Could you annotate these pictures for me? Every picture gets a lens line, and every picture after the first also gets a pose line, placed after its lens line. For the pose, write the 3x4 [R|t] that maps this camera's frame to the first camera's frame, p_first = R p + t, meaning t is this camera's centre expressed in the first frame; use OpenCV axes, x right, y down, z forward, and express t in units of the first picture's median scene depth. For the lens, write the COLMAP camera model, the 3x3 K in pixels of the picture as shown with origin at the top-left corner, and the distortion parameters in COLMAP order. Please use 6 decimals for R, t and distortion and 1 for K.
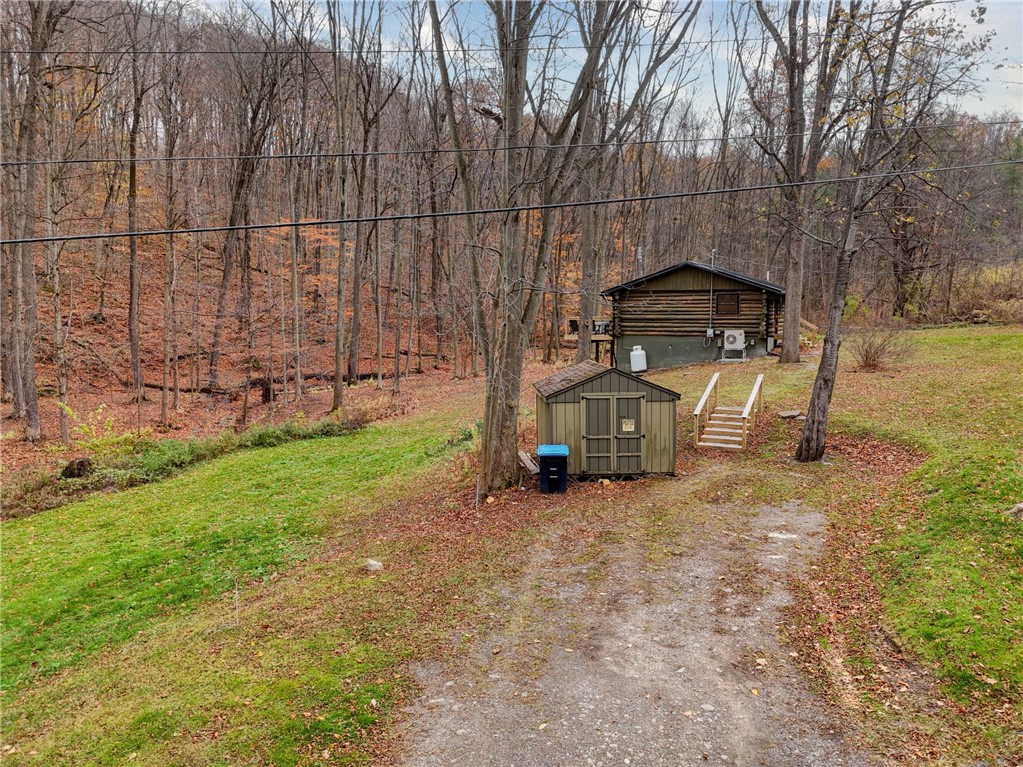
lens RADIAL K [[753.2, 0, 511.5], [0, 753.2, 383.5], [0, 0, 1]] dist [0.107933, -0.103656]
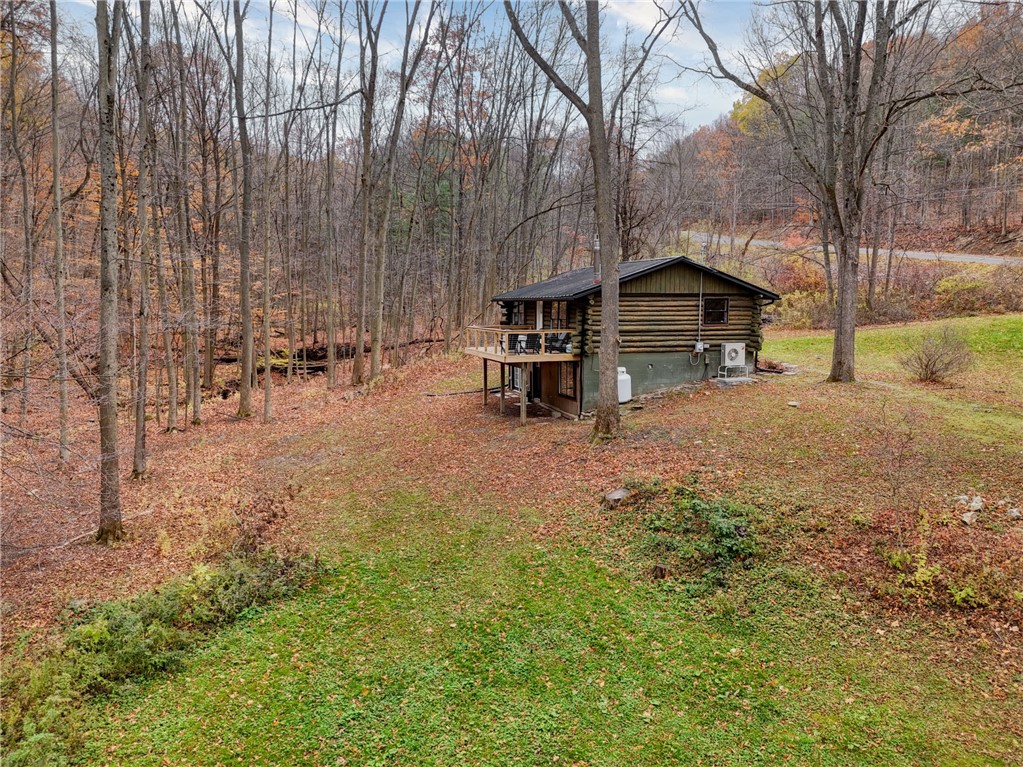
lens RADIAL K [[753.2, 0, 511.5], [0, 753.2, 383.5], [0, 0, 1]] dist [0.107933, -0.103656]
pose [[0.751511, -0.066287, 0.656382, -0.416778], [0.068962, 0.997382, 0.021768, -0.059906], [-0.656106, 0.028907, 0.754115, 0.531221]]
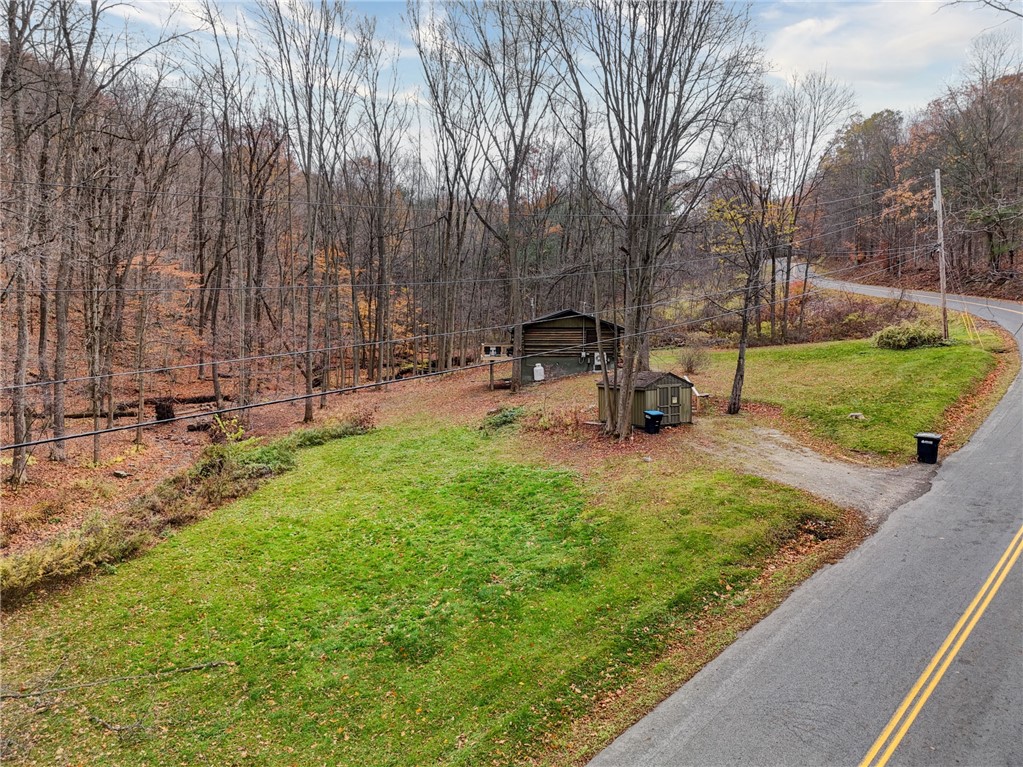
lens RADIAL K [[753.2, 0, 511.5], [0, 753.2, 383.5], [0, 0, 1]] dist [0.107933, -0.103656]
pose [[0.886545, -0.033012, 0.461464, -0.597987], [0.045417, 0.998843, -0.015798, 0.011329], [-0.460408, 0.034964, 0.887019, -0.319278]]
